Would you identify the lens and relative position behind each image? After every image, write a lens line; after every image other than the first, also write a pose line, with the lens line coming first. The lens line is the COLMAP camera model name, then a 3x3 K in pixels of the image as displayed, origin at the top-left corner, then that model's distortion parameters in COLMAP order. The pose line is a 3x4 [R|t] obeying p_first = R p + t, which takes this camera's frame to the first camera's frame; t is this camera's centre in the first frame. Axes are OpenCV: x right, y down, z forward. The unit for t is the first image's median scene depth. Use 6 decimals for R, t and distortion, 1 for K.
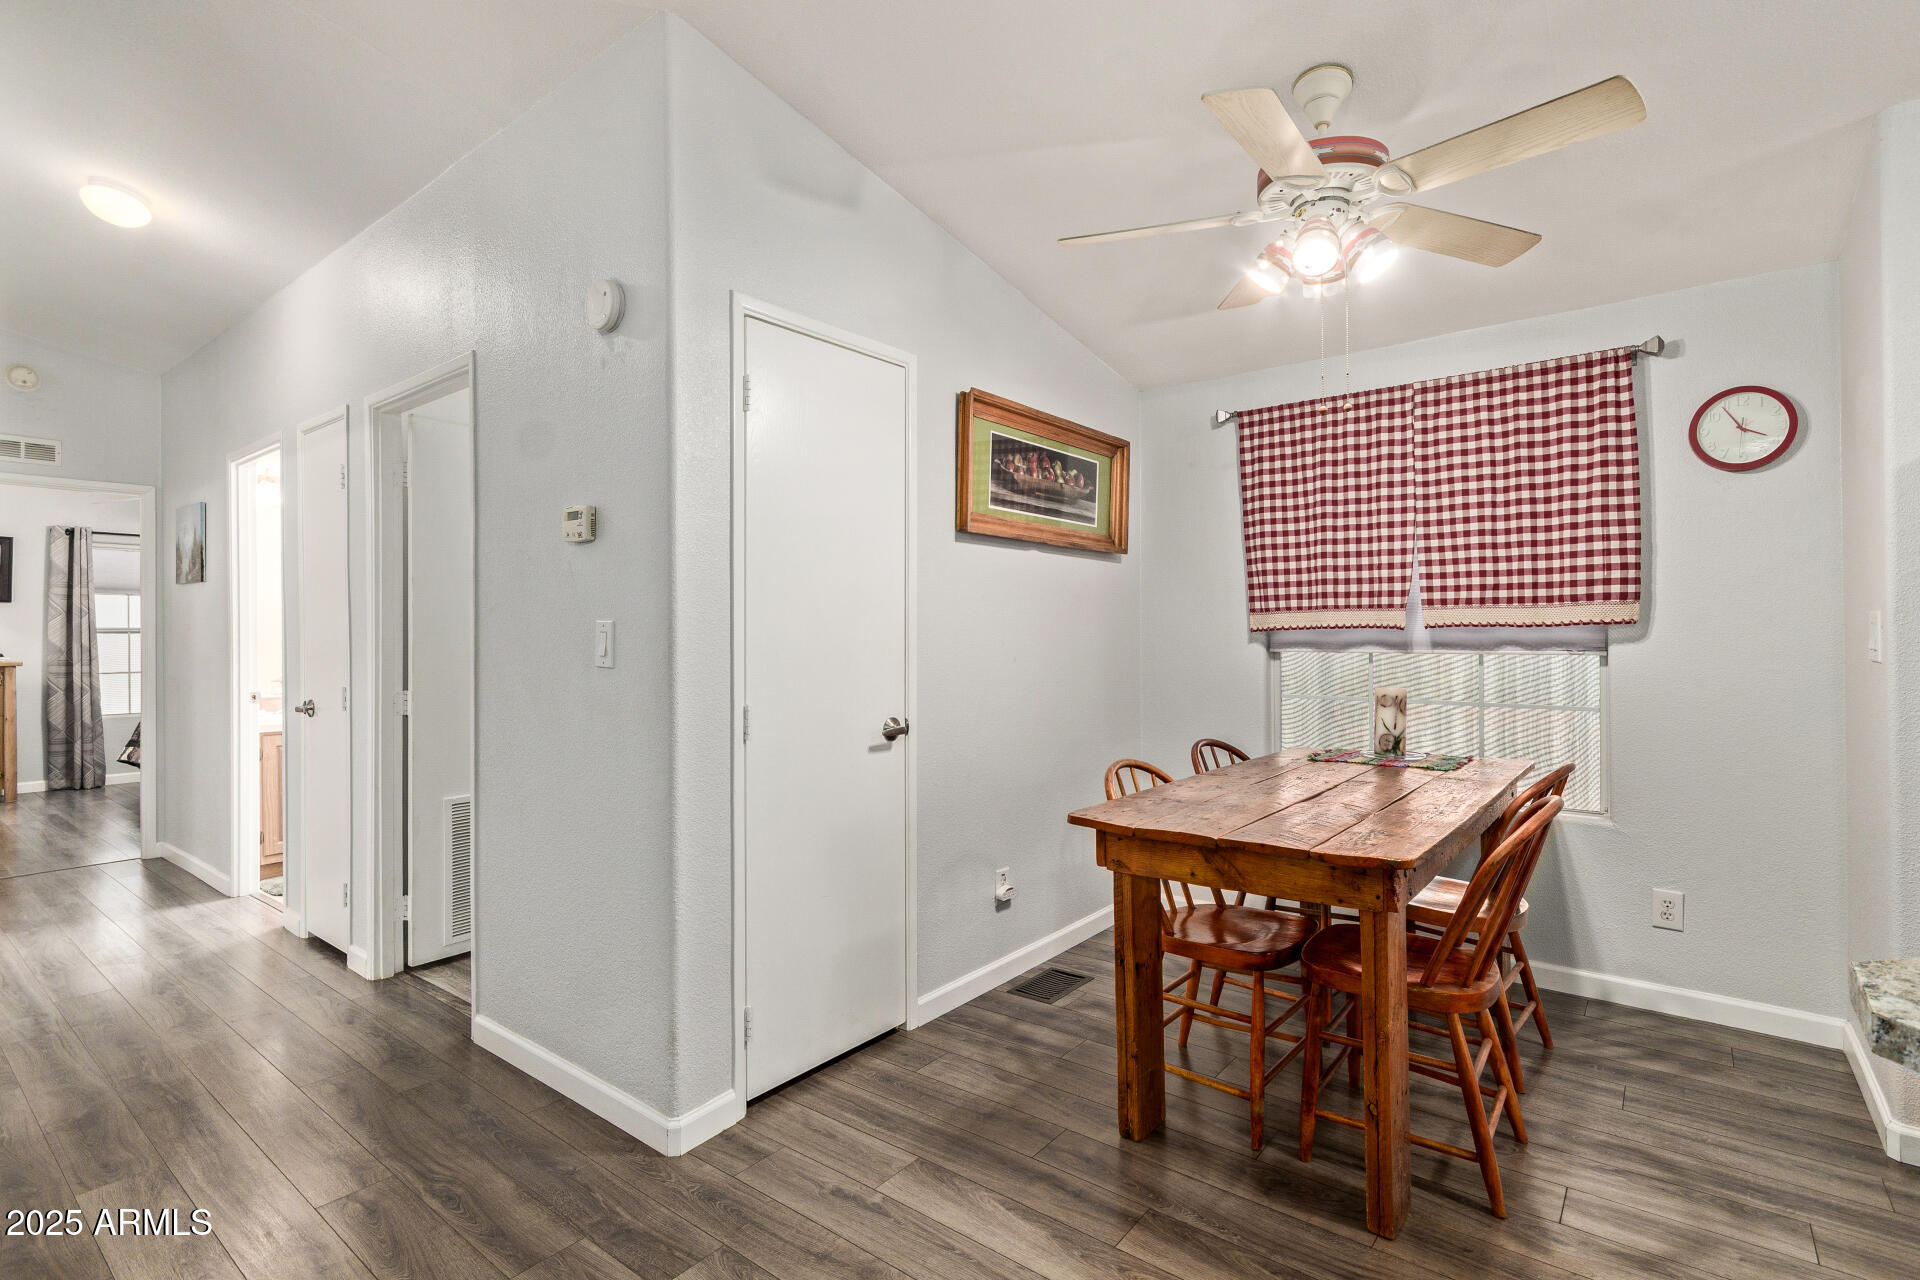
lens RADIAL K [[899.9, 0, 963.2], [0, 899.9, 629.8], [0, 0, 1]] dist [0.000627, 0.002459]
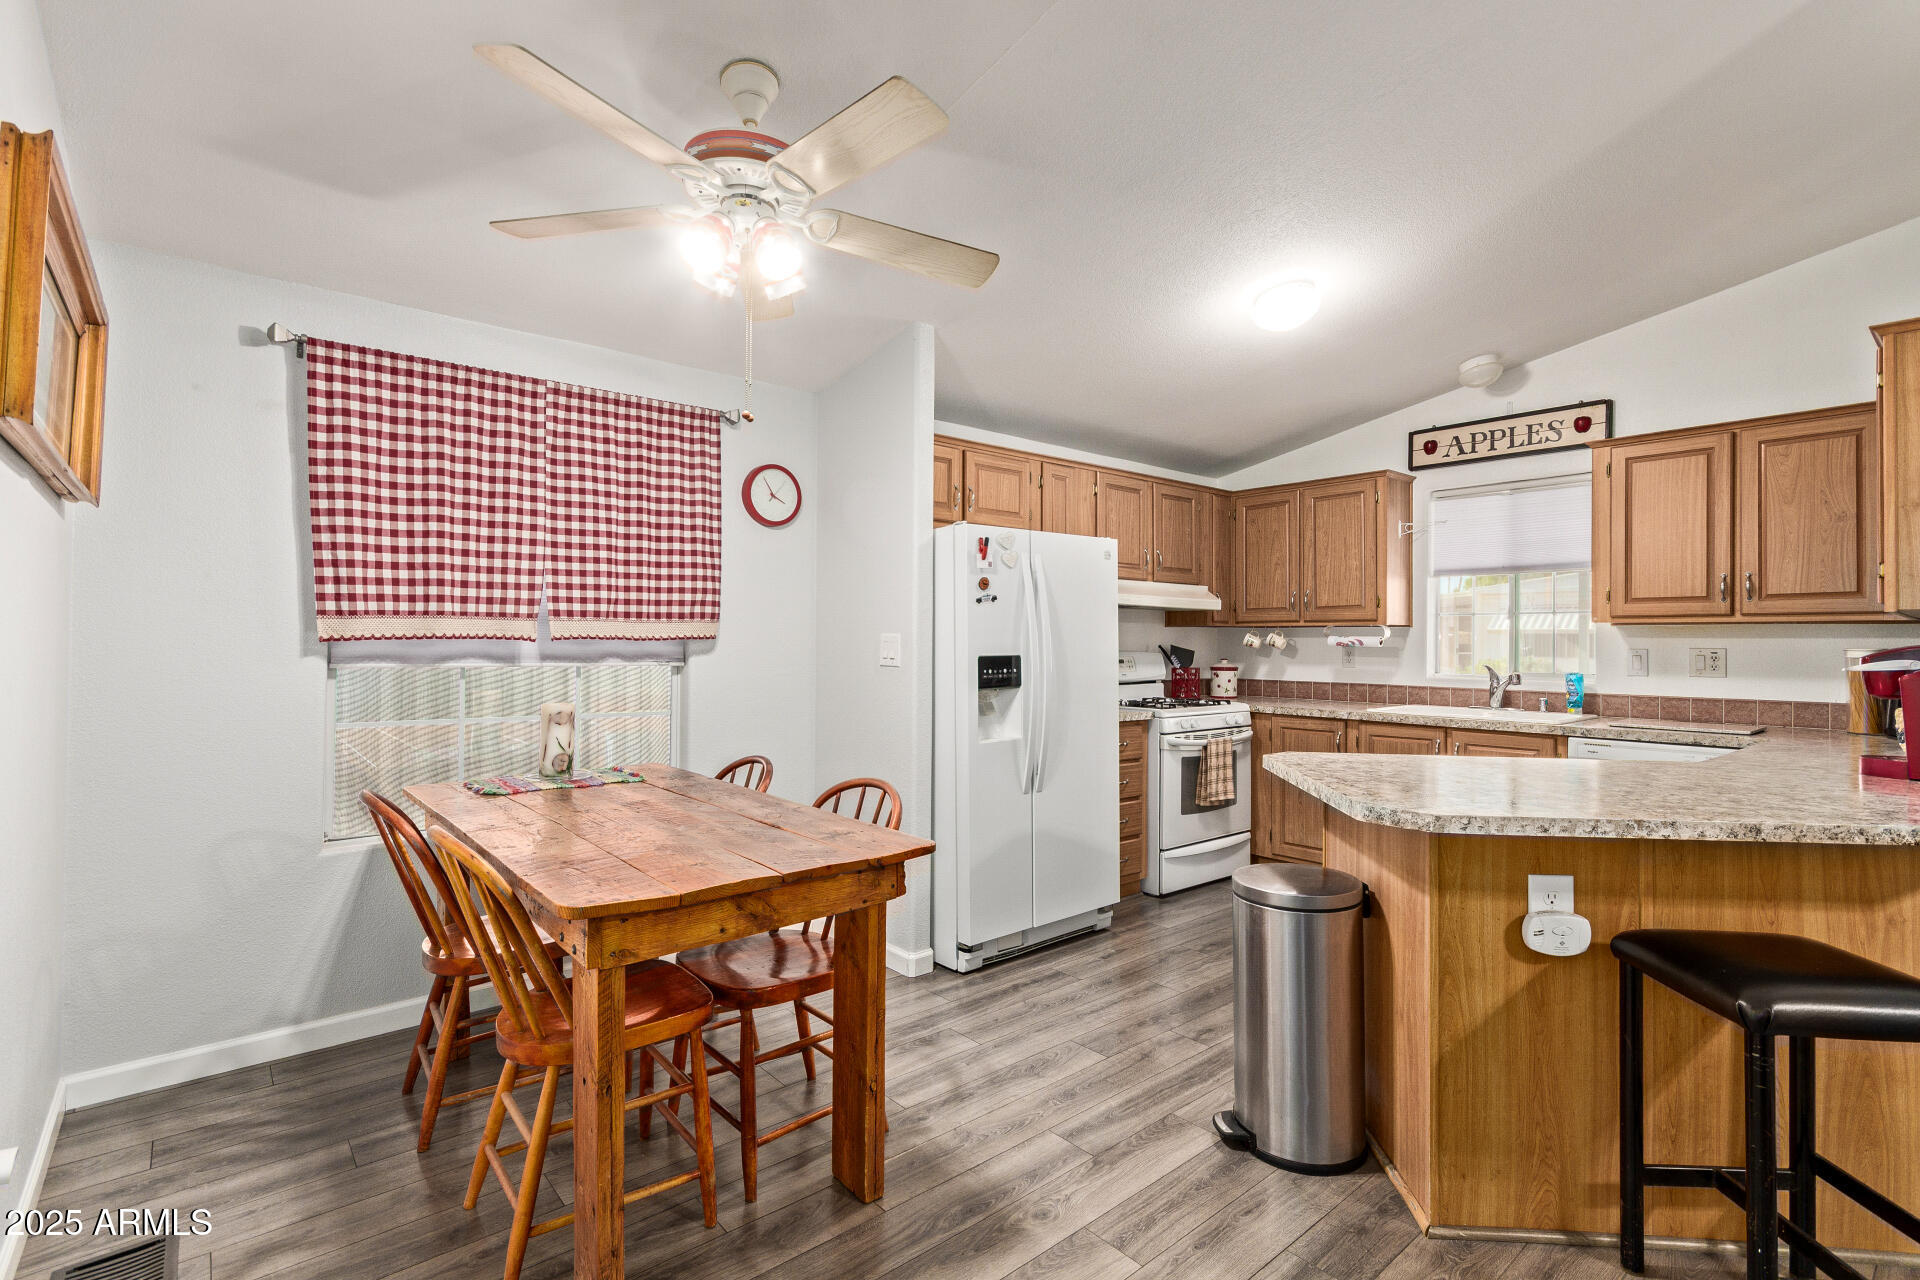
lens RADIAL K [[899.9, 0, 959.9], [0, 899.9, 635.5], [0, 0, 1]] dist [0.000627, 0.002459]
pose [[0.198008, 0.018666, 0.980023, -0.338354], [-0.010625, 0.999801, -0.016896, 0.005006], [-0.980143, -0.007067, 0.198166, 0.392352]]
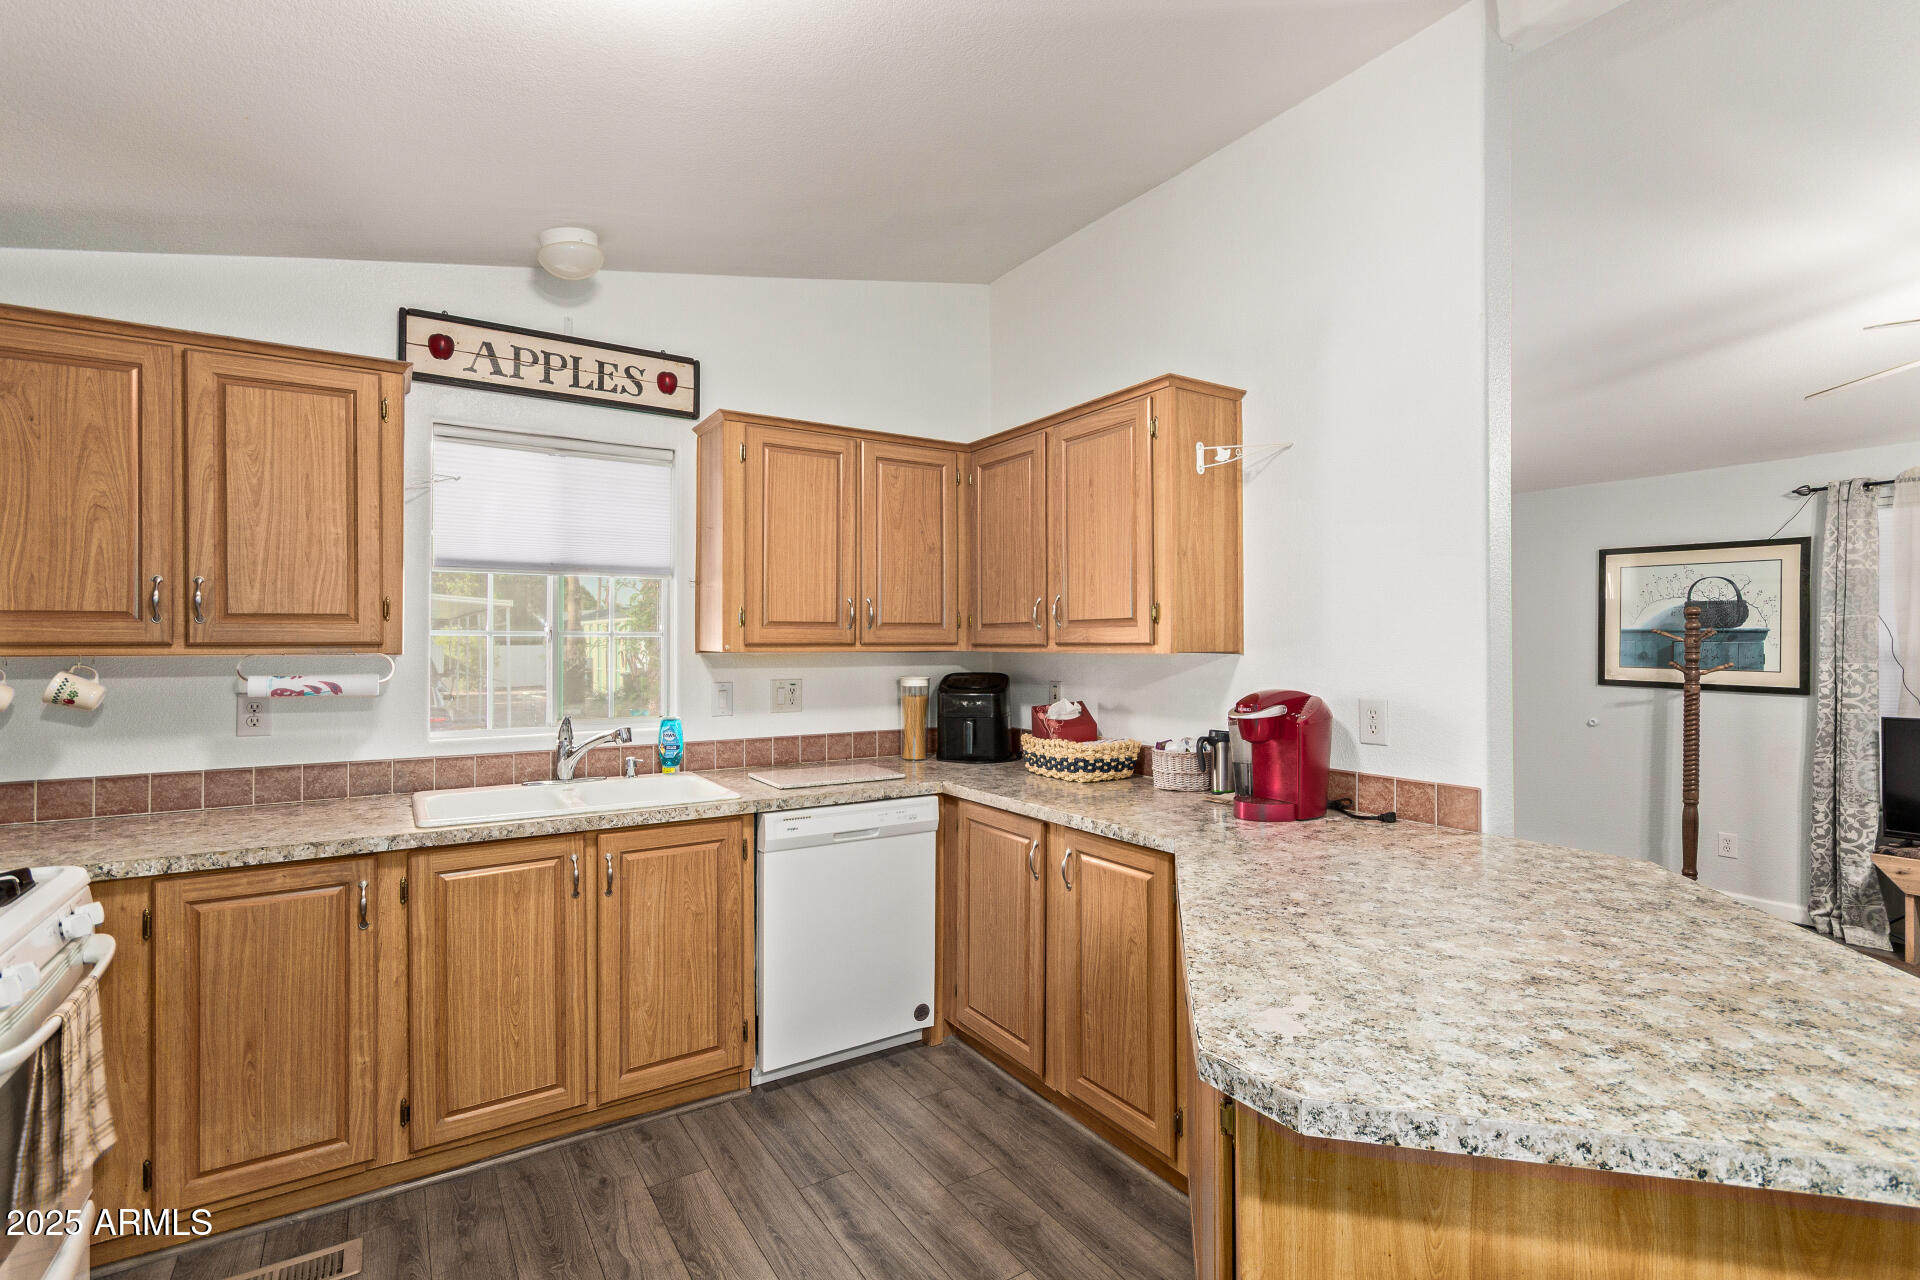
lens RADIAL K [[899.9, 0, 969.3], [0, 899.9, 635.5], [0, 0, 1]] dist [0.000627, 0.002459]
pose [[-0.947826, 0.012213, 0.318553, 0.511693], [0.008582, 0.999881, -0.012800, -0.045390], [-0.318671, -0.009399, -0.947819, 0.585645]]
